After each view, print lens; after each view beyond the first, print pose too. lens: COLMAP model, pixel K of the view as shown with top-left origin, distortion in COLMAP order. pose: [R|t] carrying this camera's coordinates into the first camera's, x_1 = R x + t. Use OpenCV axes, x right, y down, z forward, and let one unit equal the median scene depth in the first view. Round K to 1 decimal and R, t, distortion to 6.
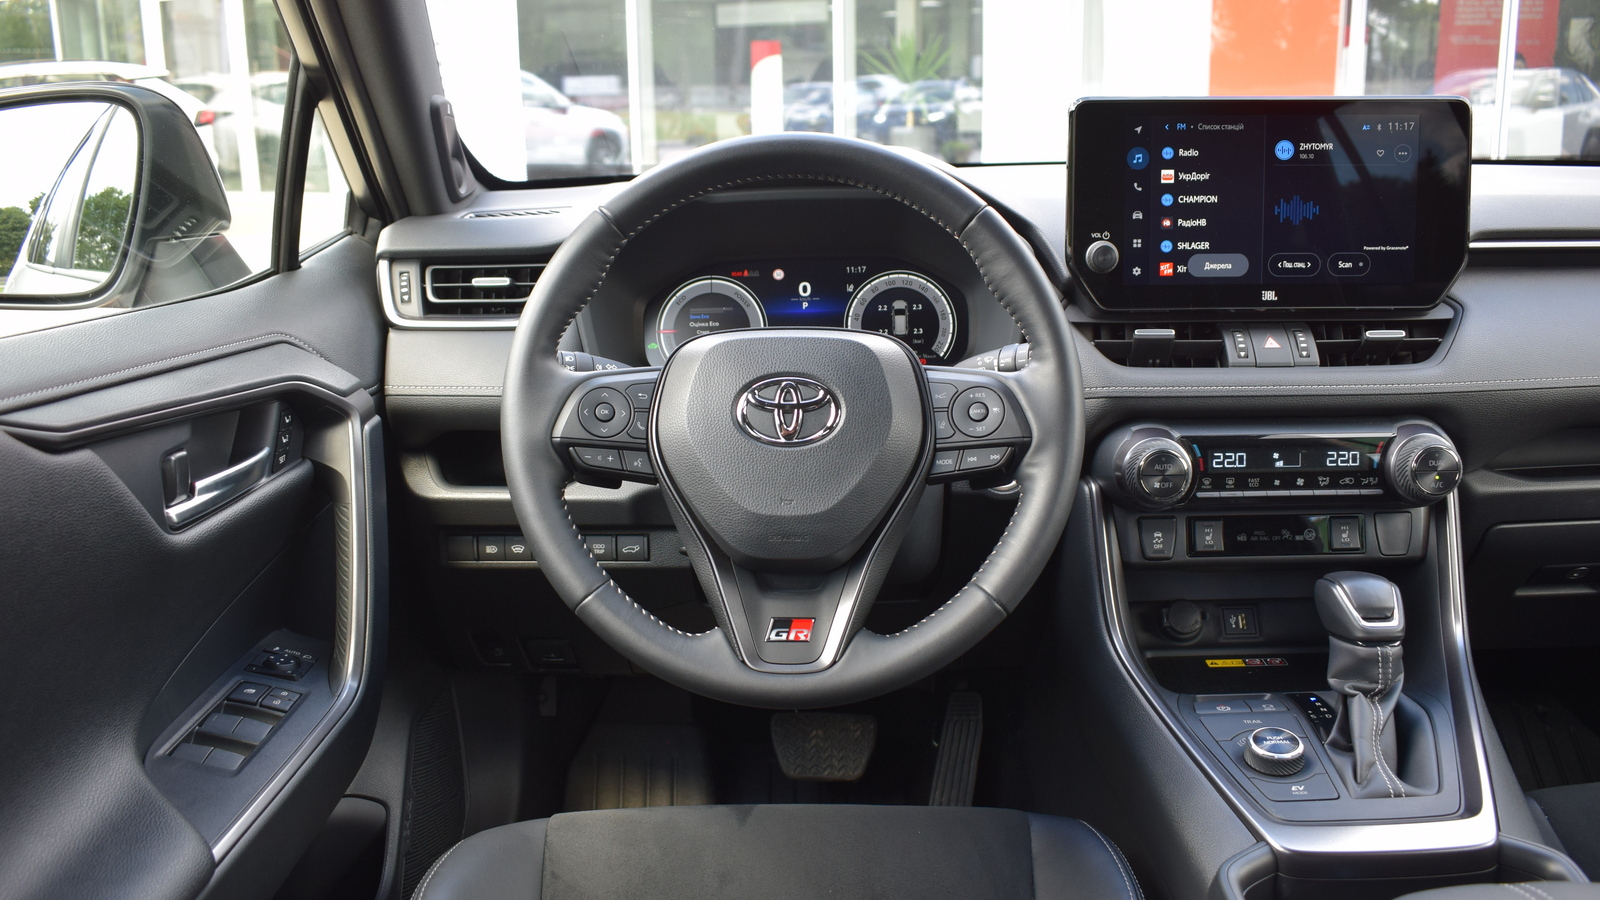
lens RADIAL K [[1373.7, 0, 800.0], [0, 1373.7, 450.0], [0, 0, 1]] dist [-0.090148, -0.002597]
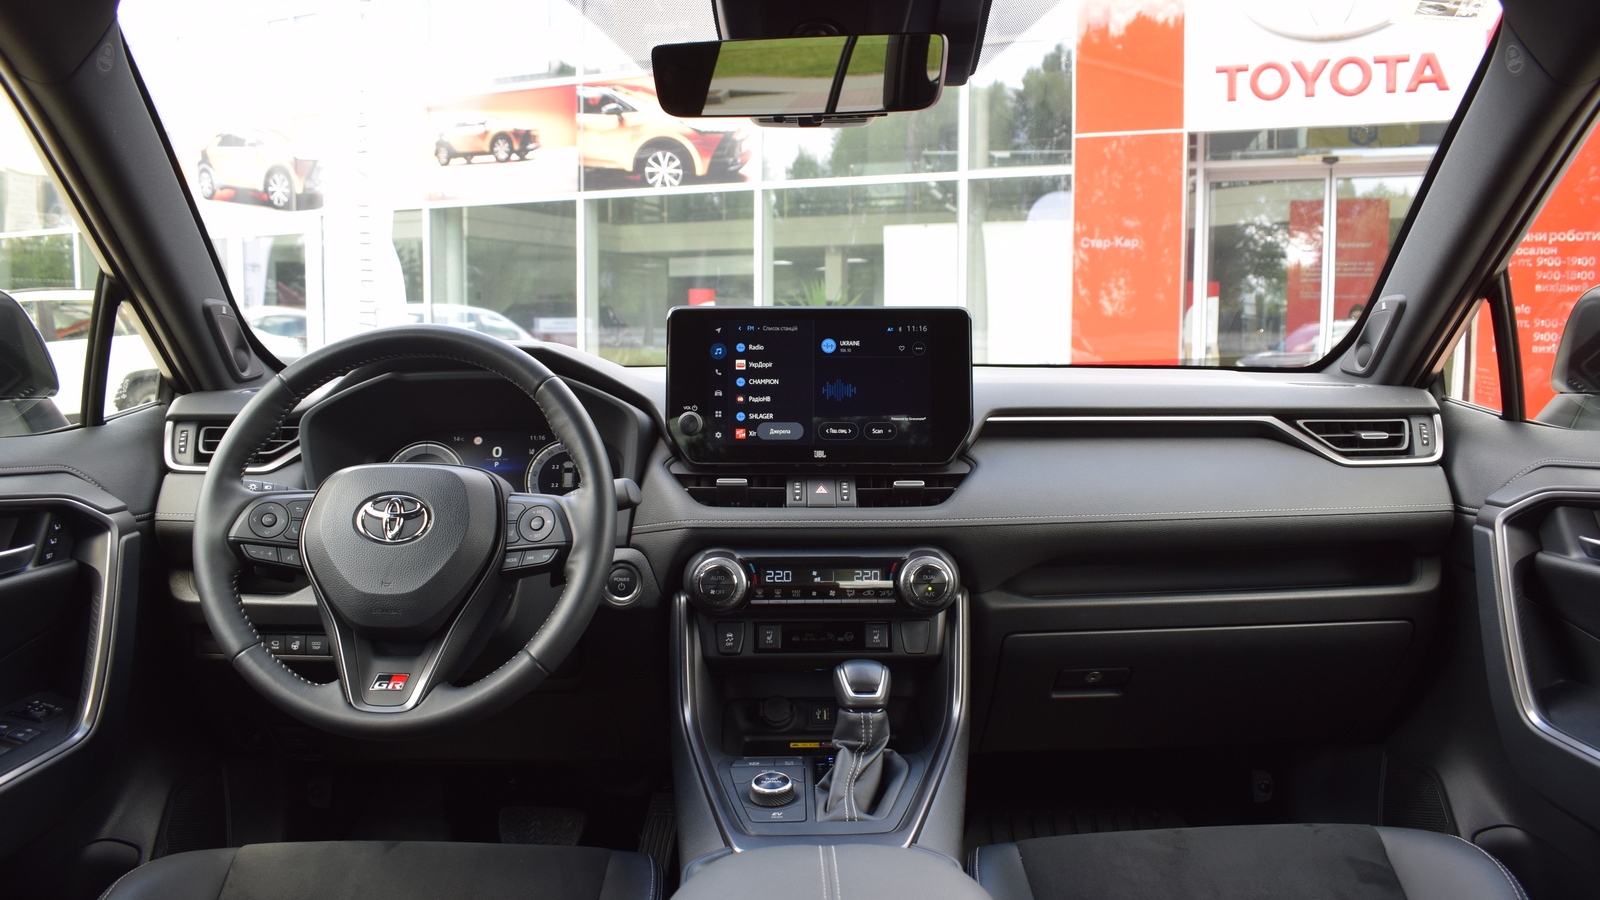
lens RADIAL K [[1242.6, 0, 800.0], [0, 1242.6, 450.0], [0, 0, 1]] dist [-0.096183, 0.006791]
pose [[0.999111, 0.015839, 0.039072, 0.287449], [-0.009126, 0.986024, -0.166354, 0.086080], [-0.041161, 0.165850, 0.985292, -0.196857]]
